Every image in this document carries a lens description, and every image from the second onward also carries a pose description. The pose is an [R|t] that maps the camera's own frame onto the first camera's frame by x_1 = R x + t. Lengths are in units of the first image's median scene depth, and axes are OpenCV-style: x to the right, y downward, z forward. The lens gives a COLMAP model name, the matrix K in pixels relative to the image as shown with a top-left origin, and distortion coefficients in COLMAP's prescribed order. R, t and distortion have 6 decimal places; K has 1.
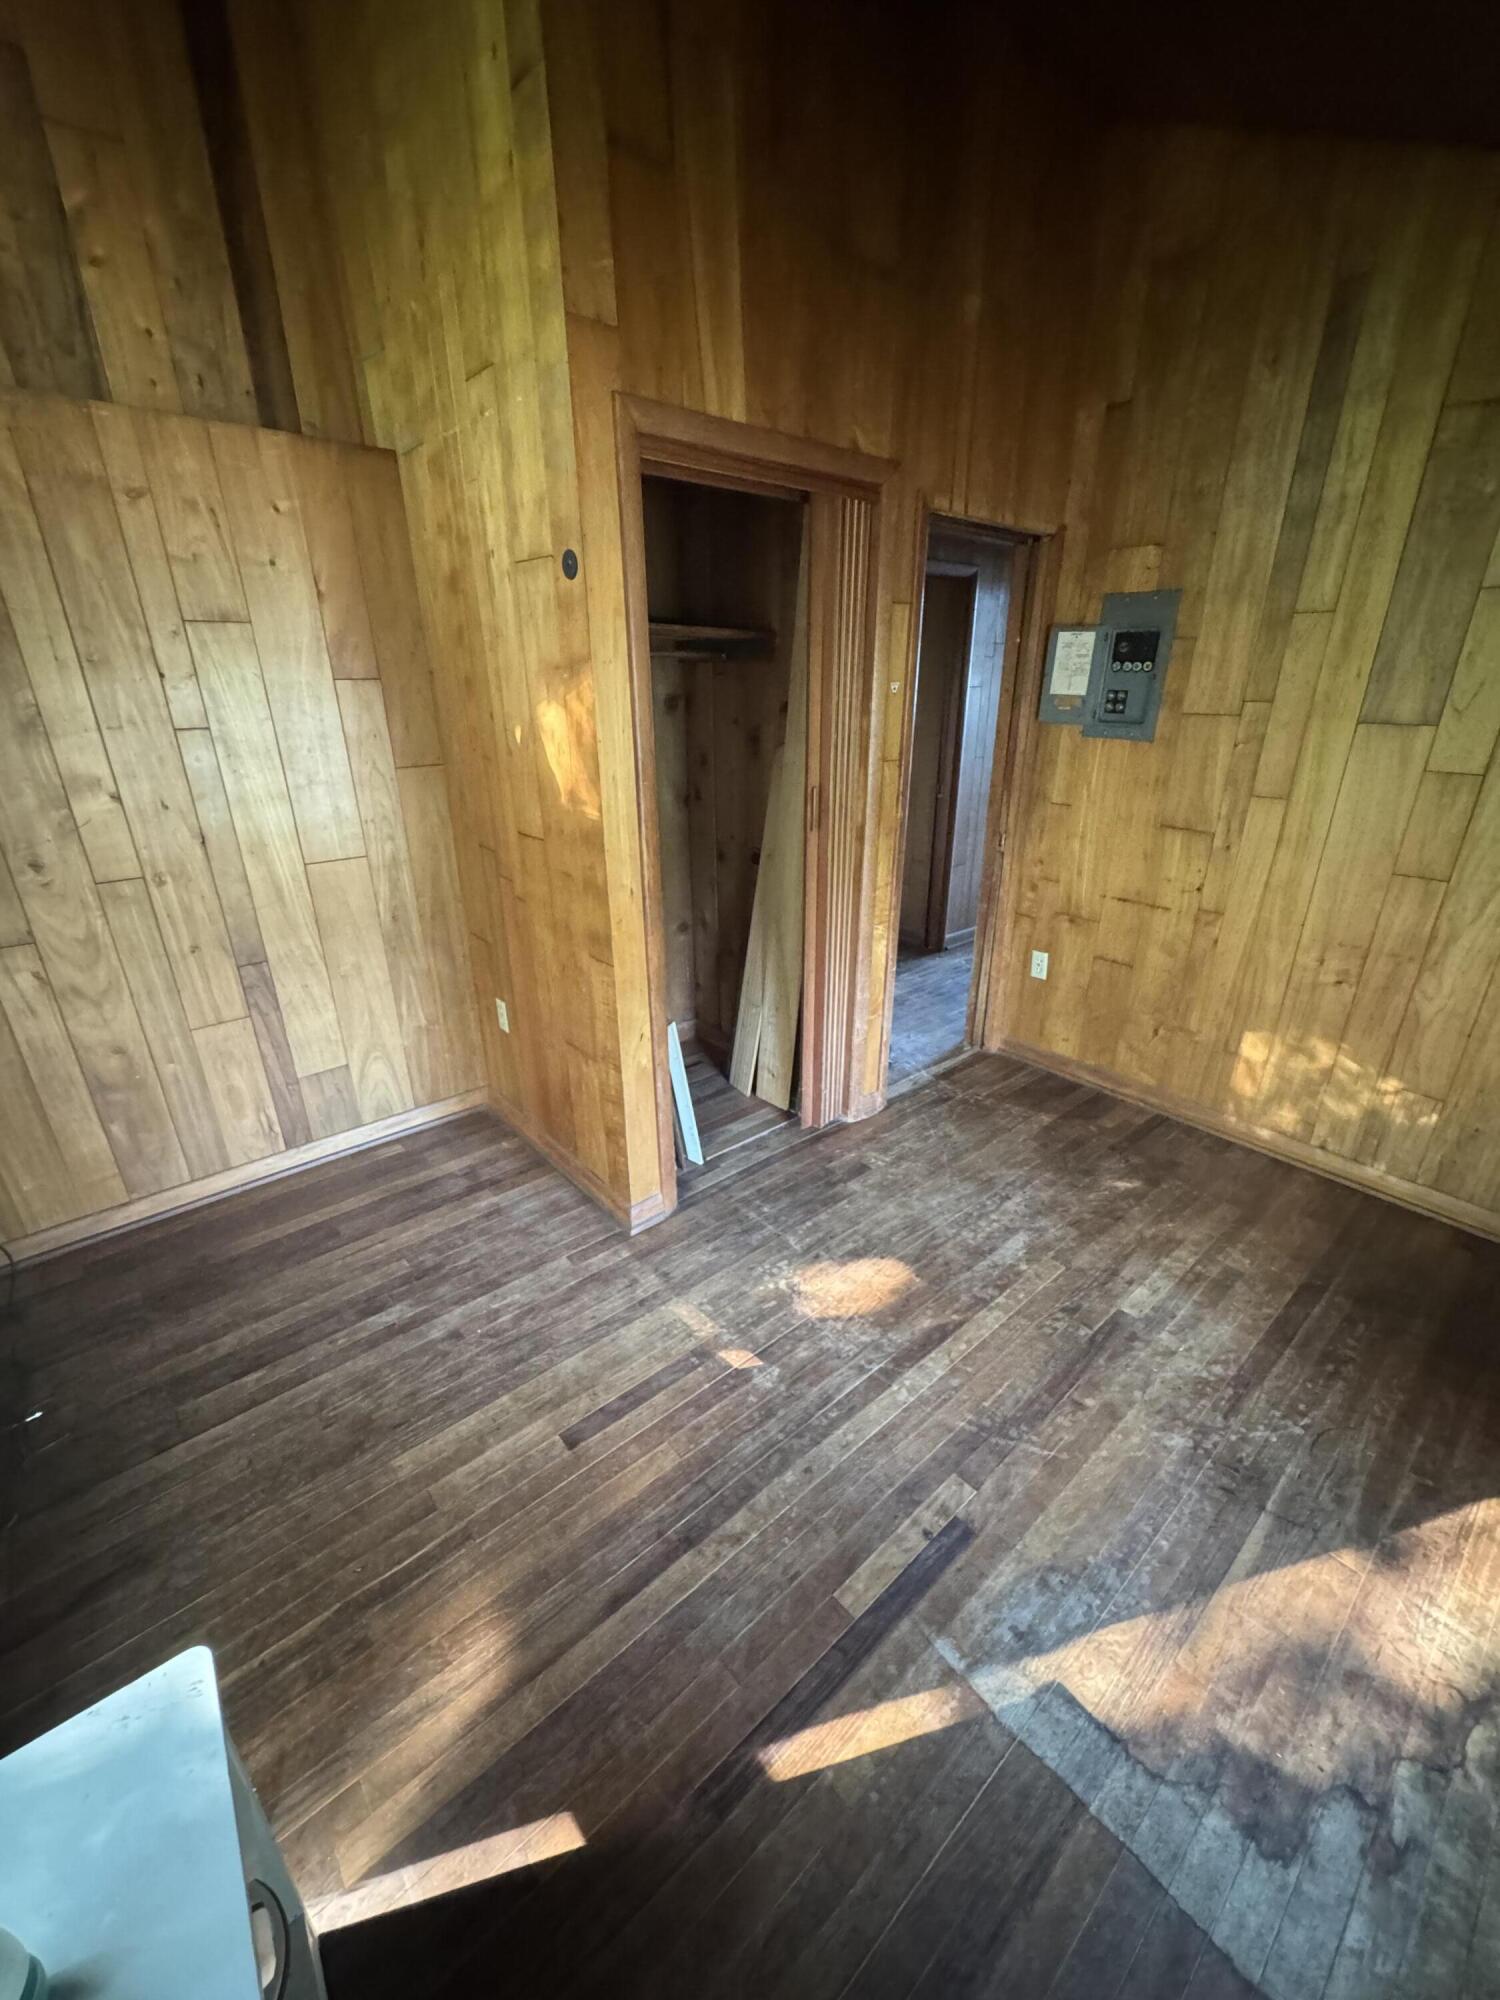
lens RADIAL K [[798.1, 0, 753.6], [0, 798.1, 1000.0], [0, 0, 1]] dist [-0.003377, -0.000293]
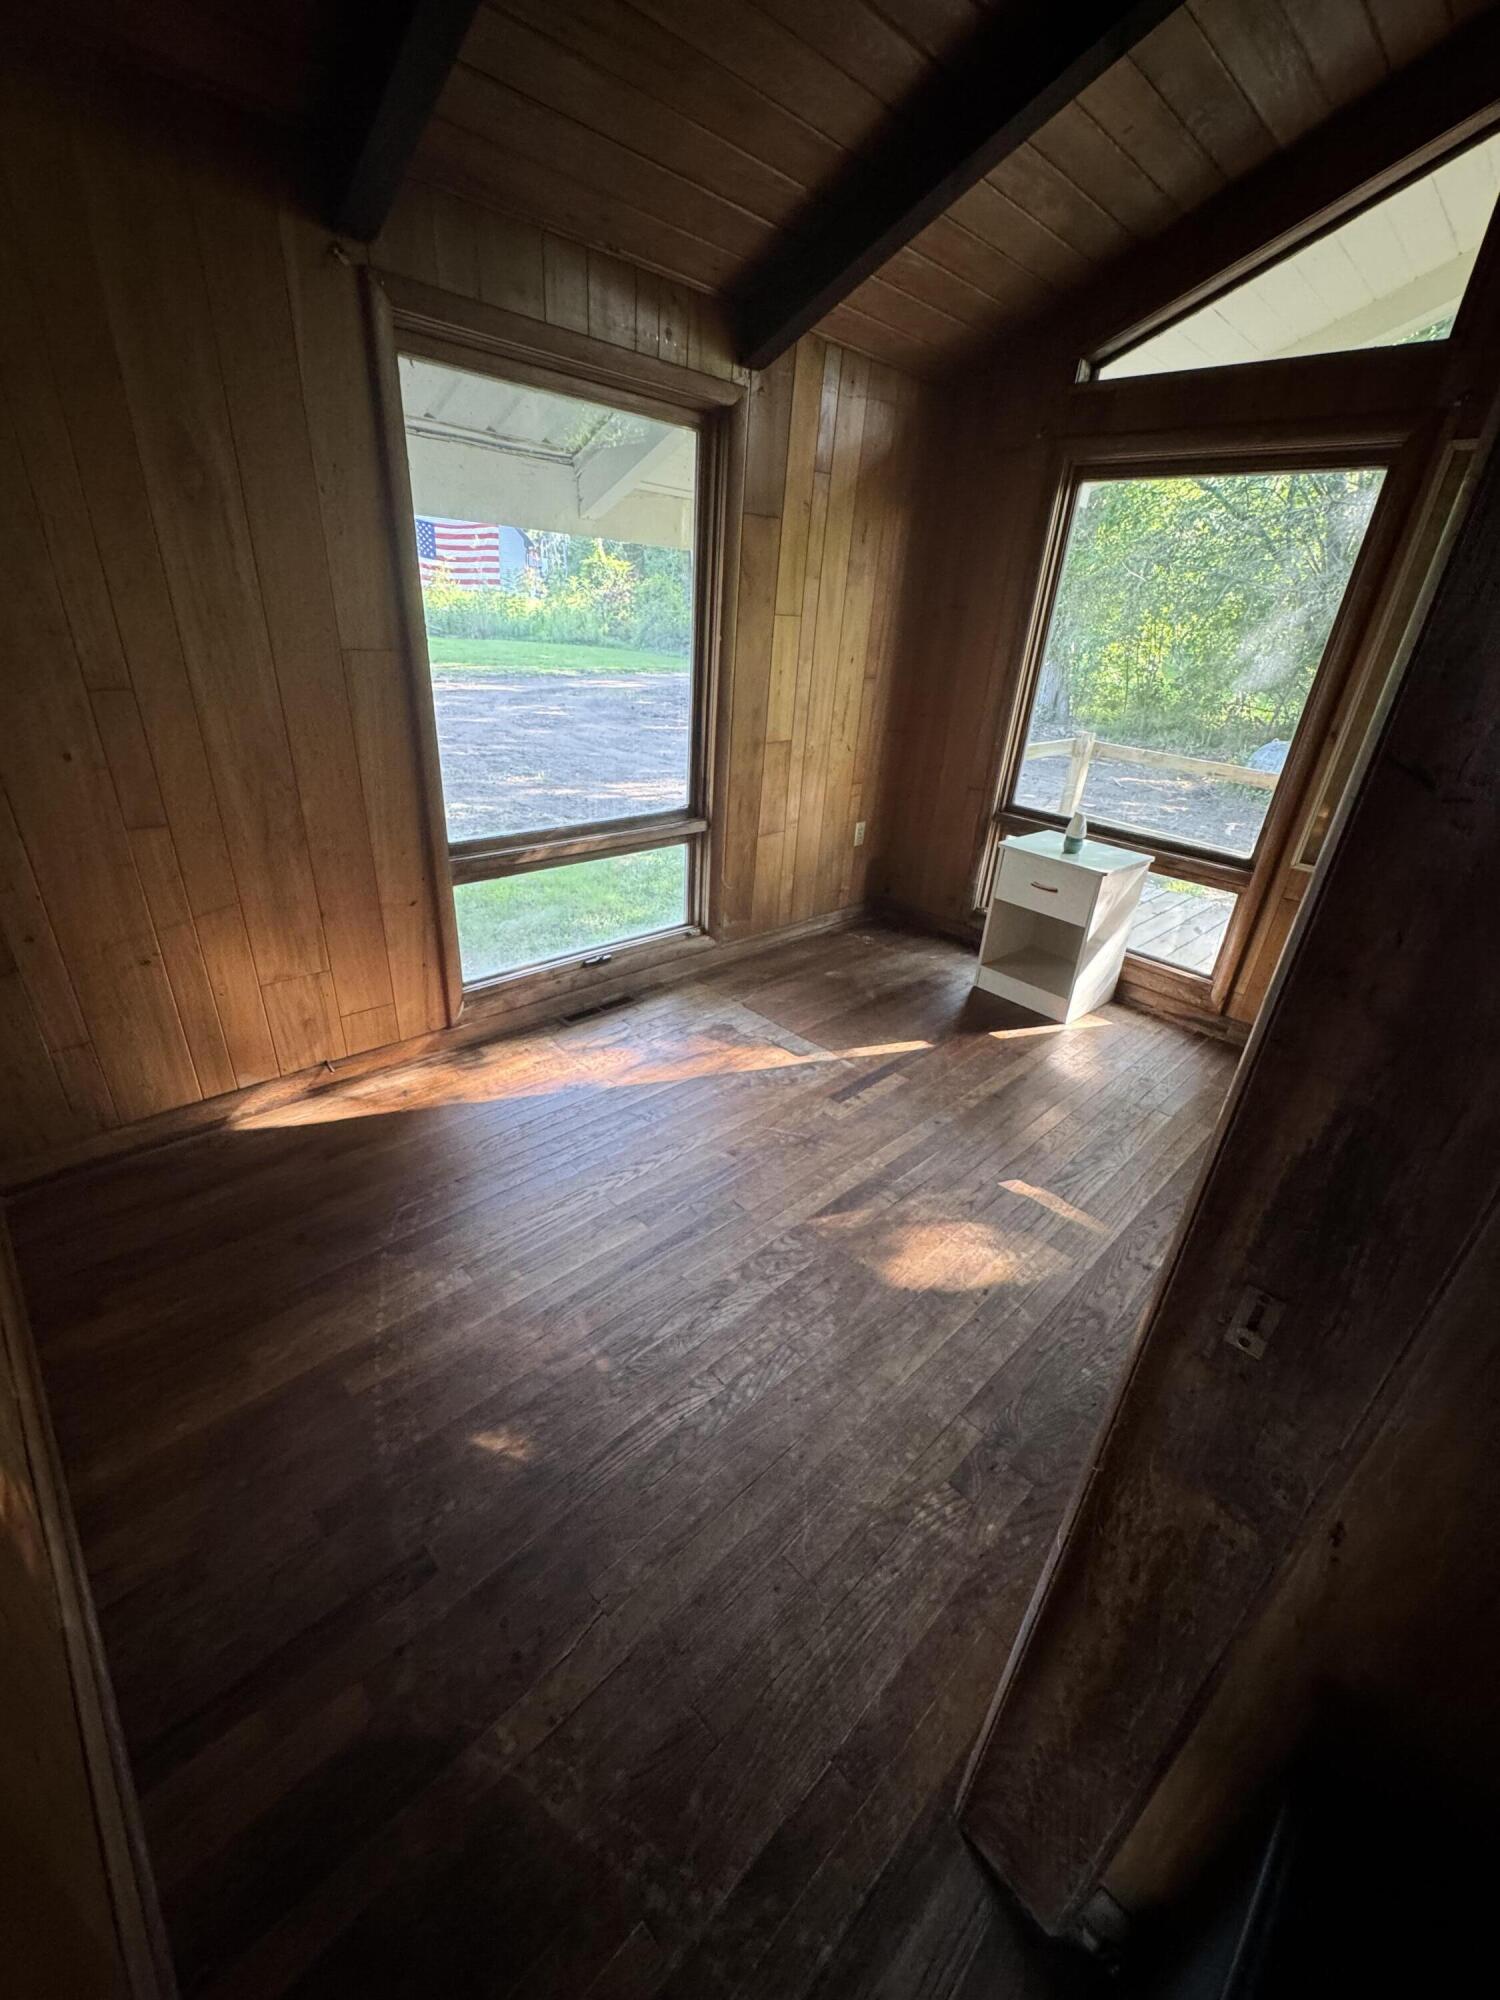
lens RADIAL K [[798.1, 0, 754.6], [0, 798.1, 999.9], [0, 0, 1]] dist [-0.003377, -0.000293]
pose [[-0.994995, -0.040580, -0.091317, 0.474012], [-0.095216, 0.662293, 0.743170, -0.532863], [0.030321, 0.748146, -0.662841, 1.561583]]
